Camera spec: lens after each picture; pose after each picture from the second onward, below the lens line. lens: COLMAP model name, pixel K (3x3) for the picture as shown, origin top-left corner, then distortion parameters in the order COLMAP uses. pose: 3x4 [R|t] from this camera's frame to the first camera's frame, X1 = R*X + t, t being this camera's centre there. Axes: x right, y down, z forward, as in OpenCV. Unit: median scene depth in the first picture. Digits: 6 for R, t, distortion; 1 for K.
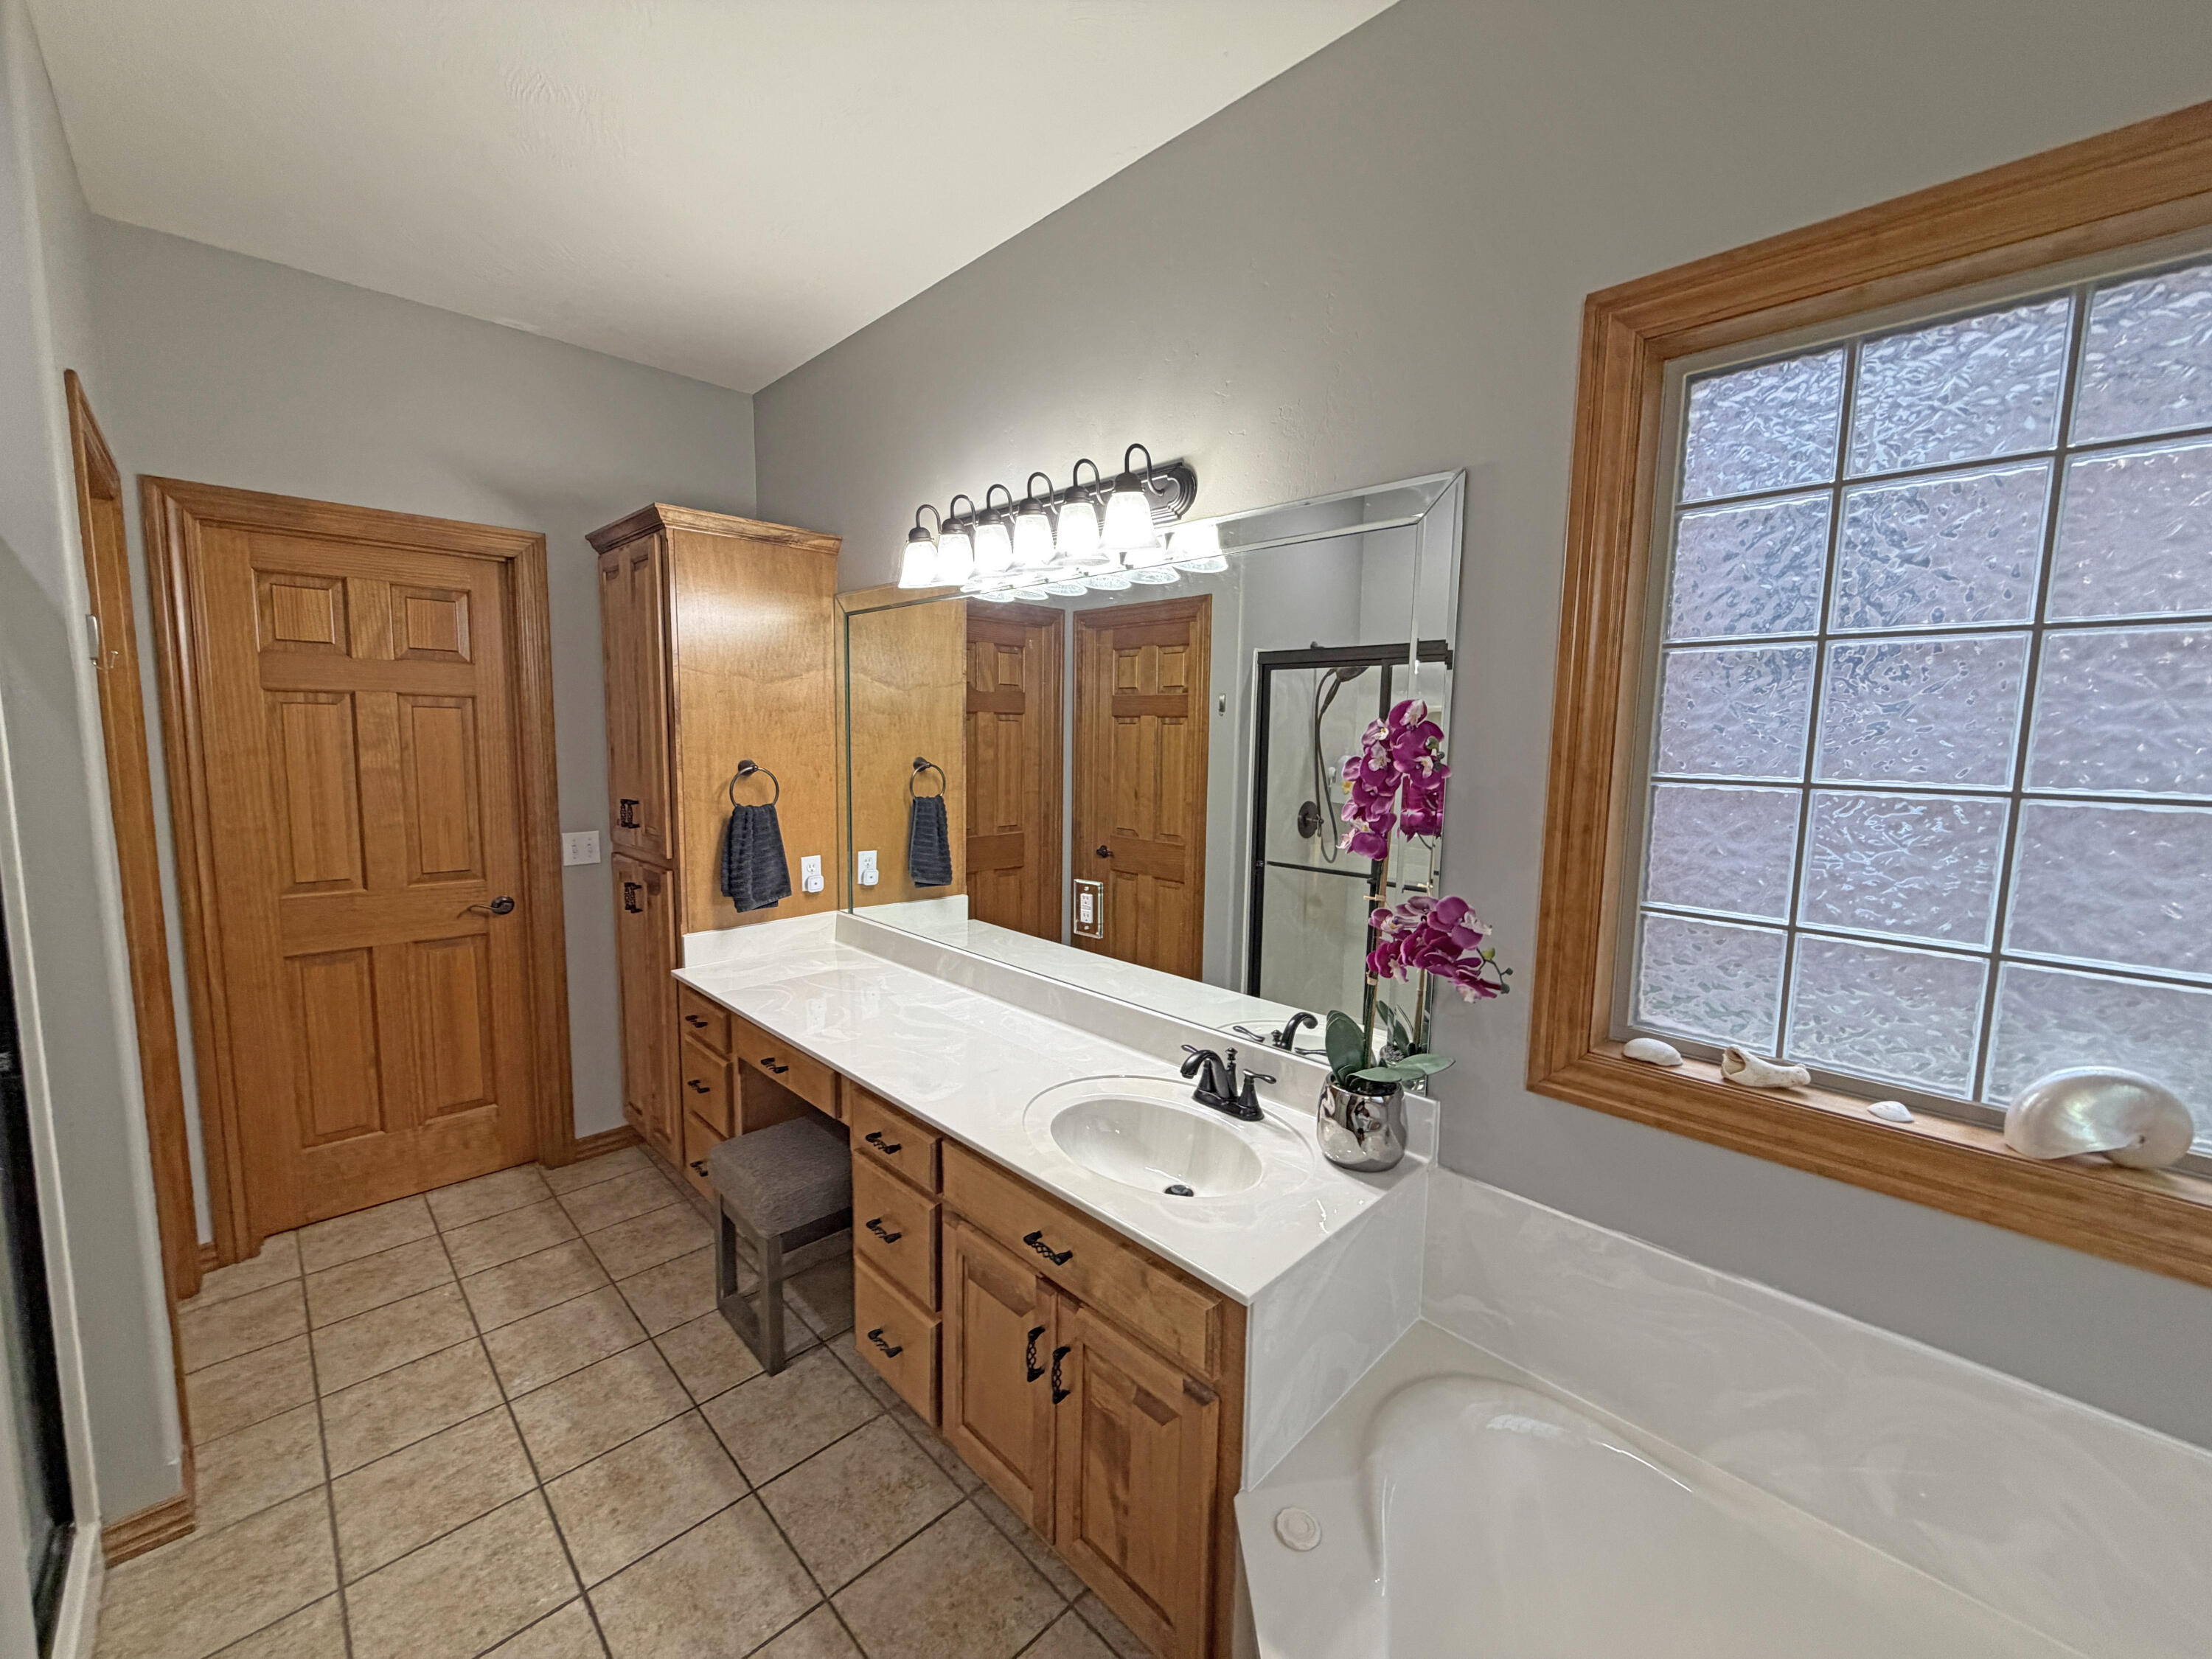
lens RADIAL K [[876.7, 0, 1096.4], [0, 876.7, 826.0], [0, 0, 1]] dist [-0.001204, 0.000399]
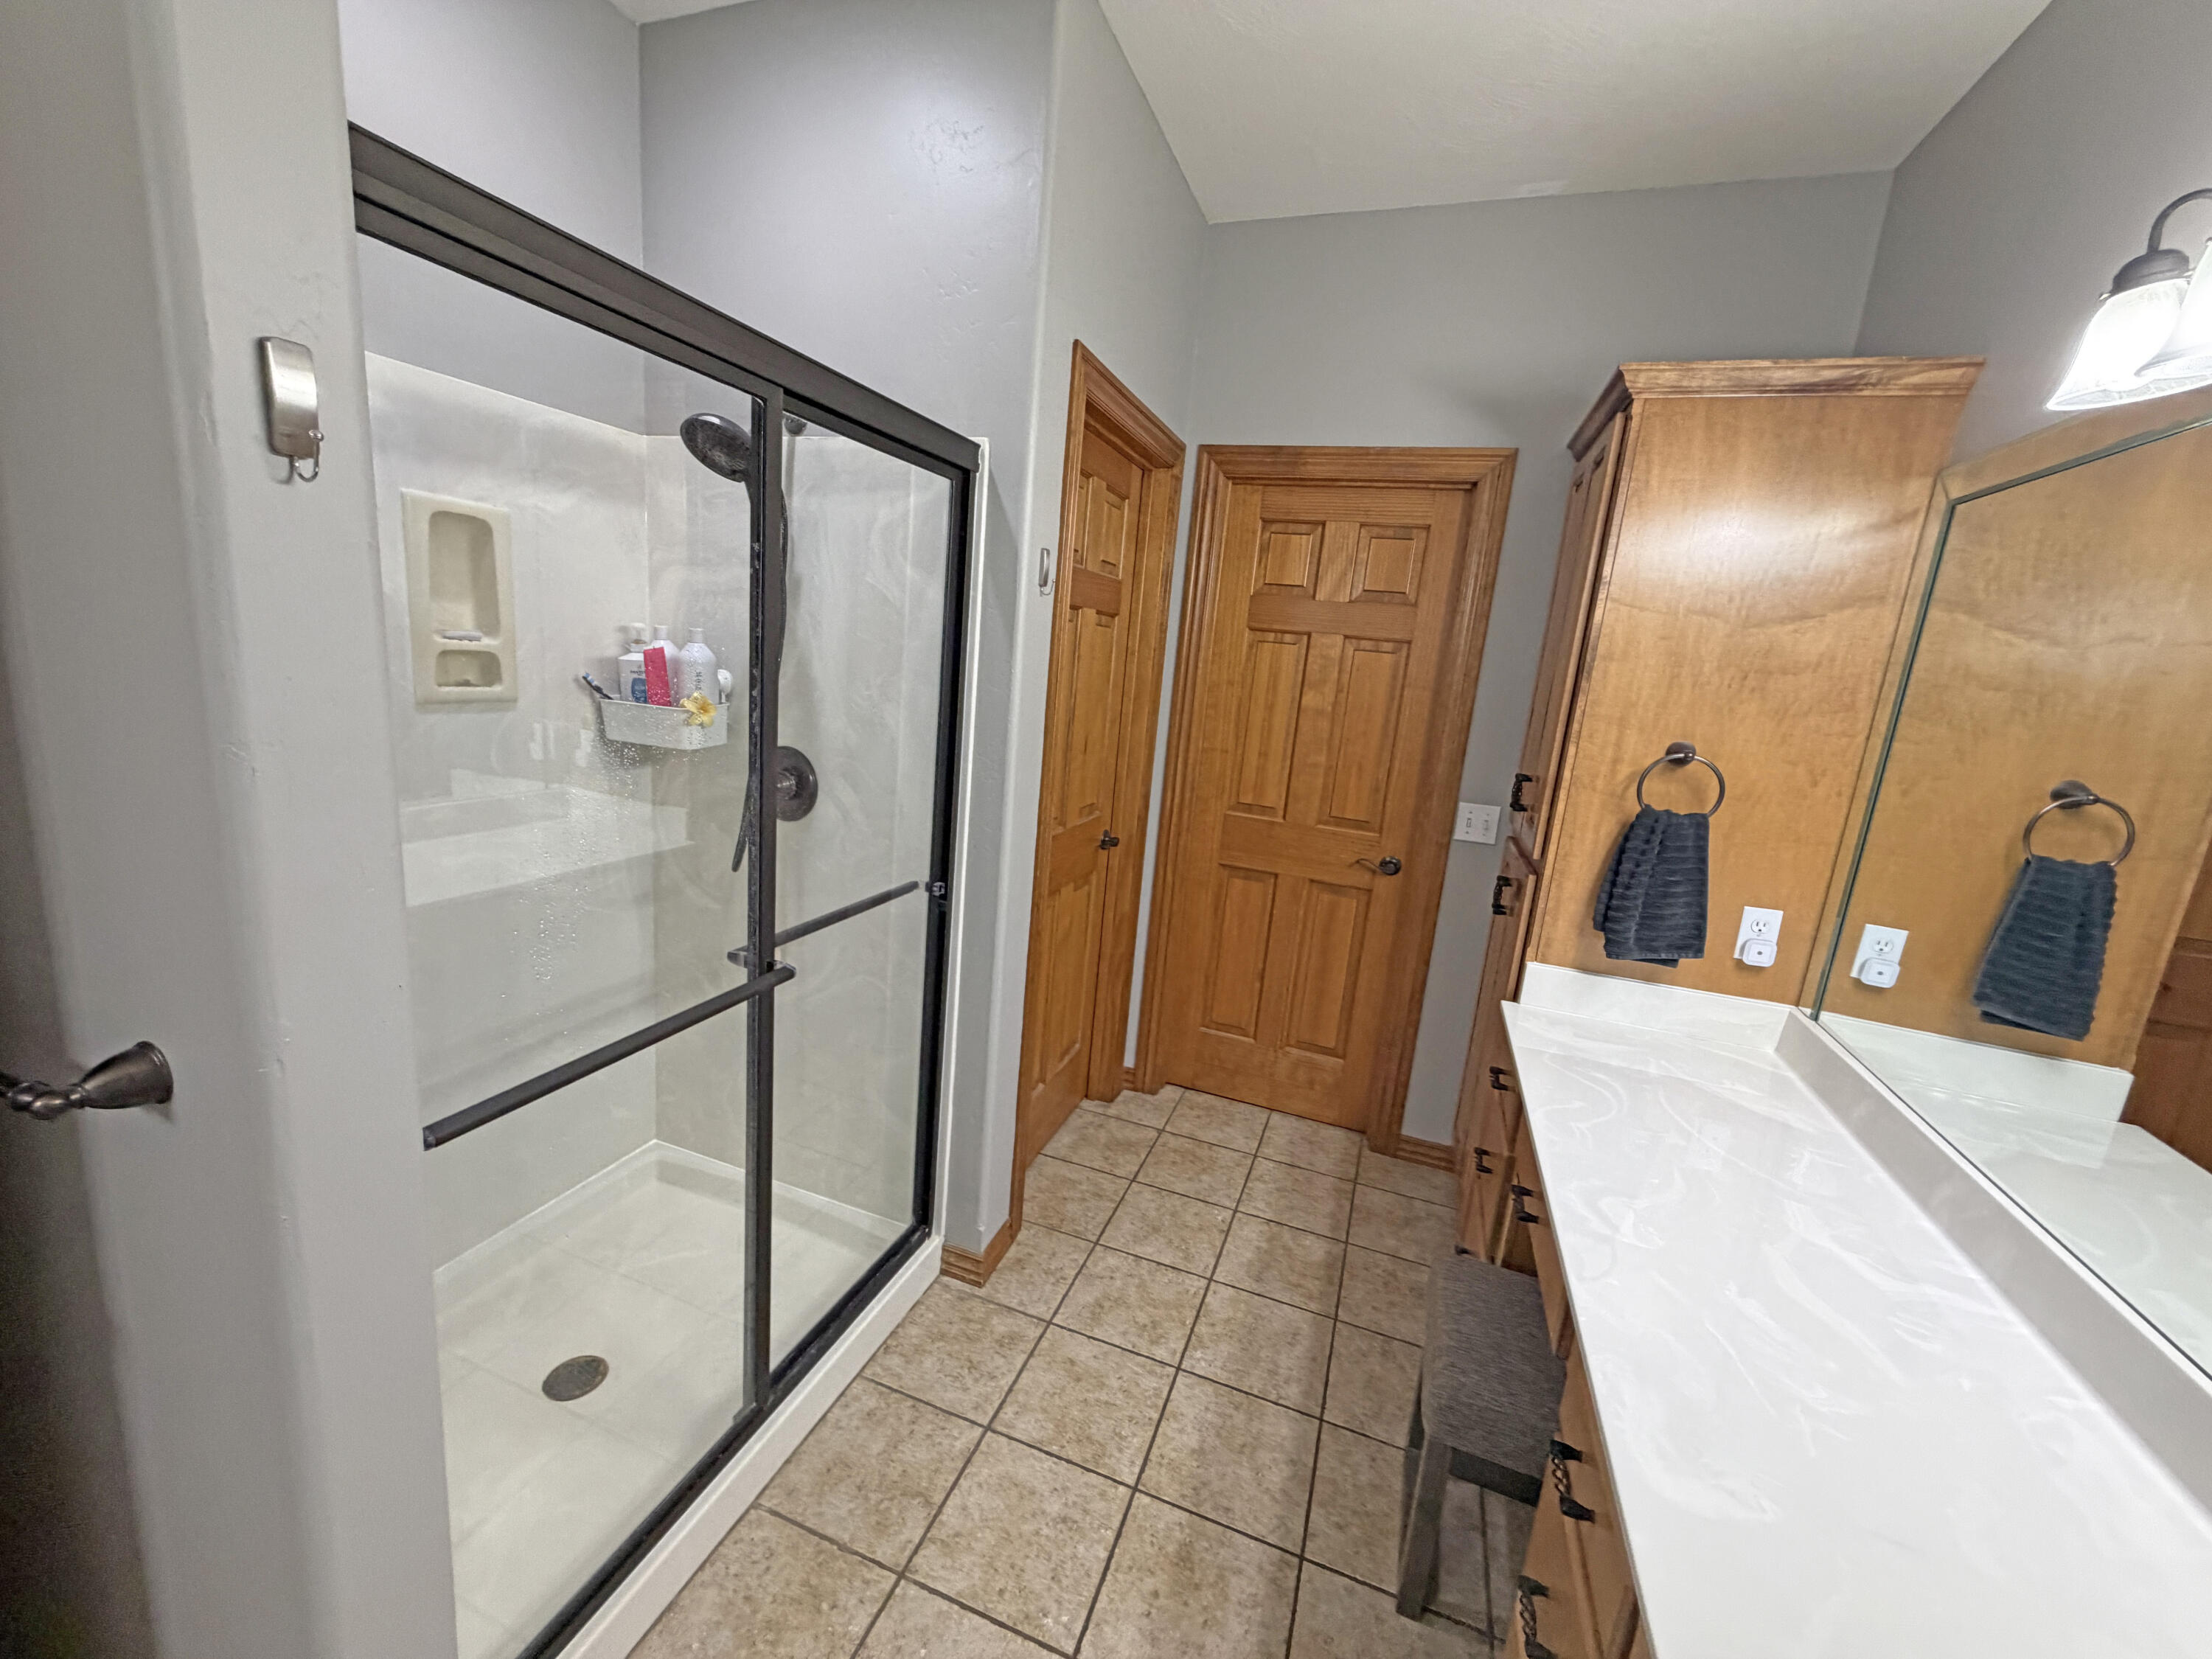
lens RADIAL K [[876.7, 0, 1103.2], [0, 876.7, 827.4], [0, 0, 1]] dist [-0.001204, 0.000399]
pose [[0.428759, 0.202846, -0.880352, 0.012218], [-0.176543, 0.974492, 0.138556, -0.028089], [0.886001, 0.096013, 0.453633, 0.323509]]
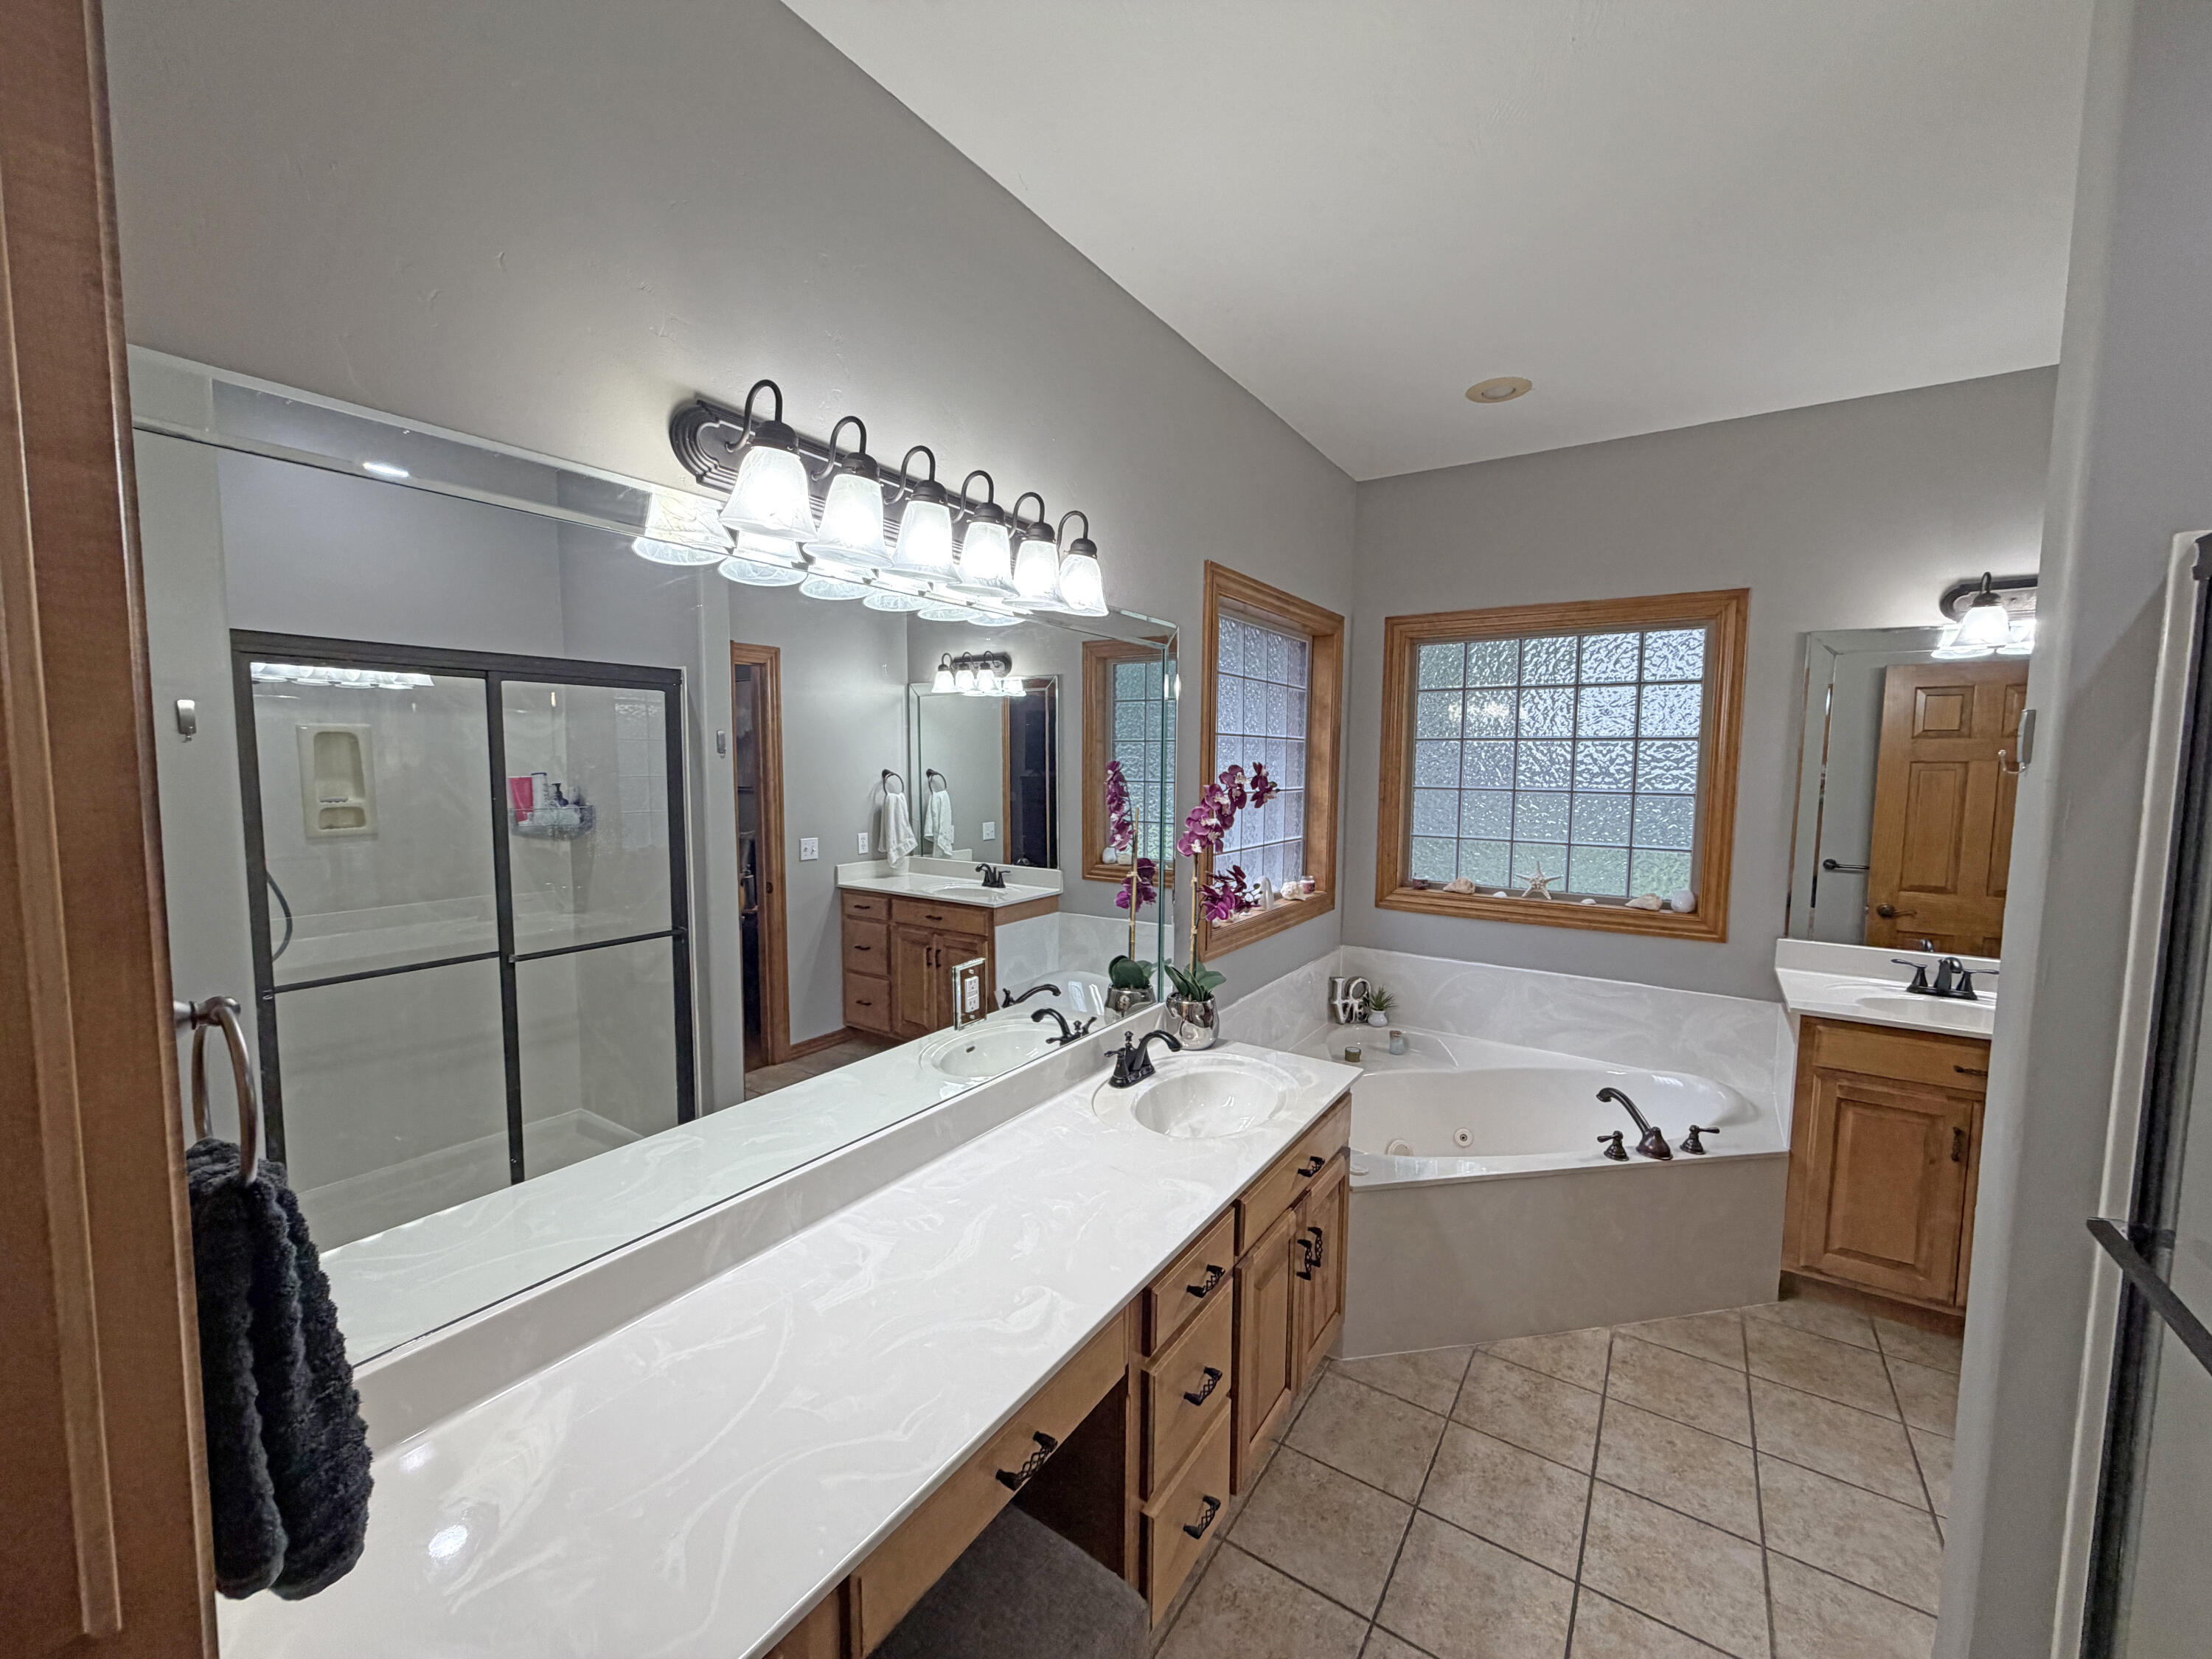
lens RADIAL K [[876.7, 0, 1101.1], [0, 876.7, 824.1], [0, 0, 1]] dist [-0.001204, 0.000399]
pose [[-0.203936, -0.094290, 0.974433, -0.682021], [0.092694, 0.989020, 0.115101, -0.124555], [-0.974586, 0.113797, -0.192956, 0.820270]]
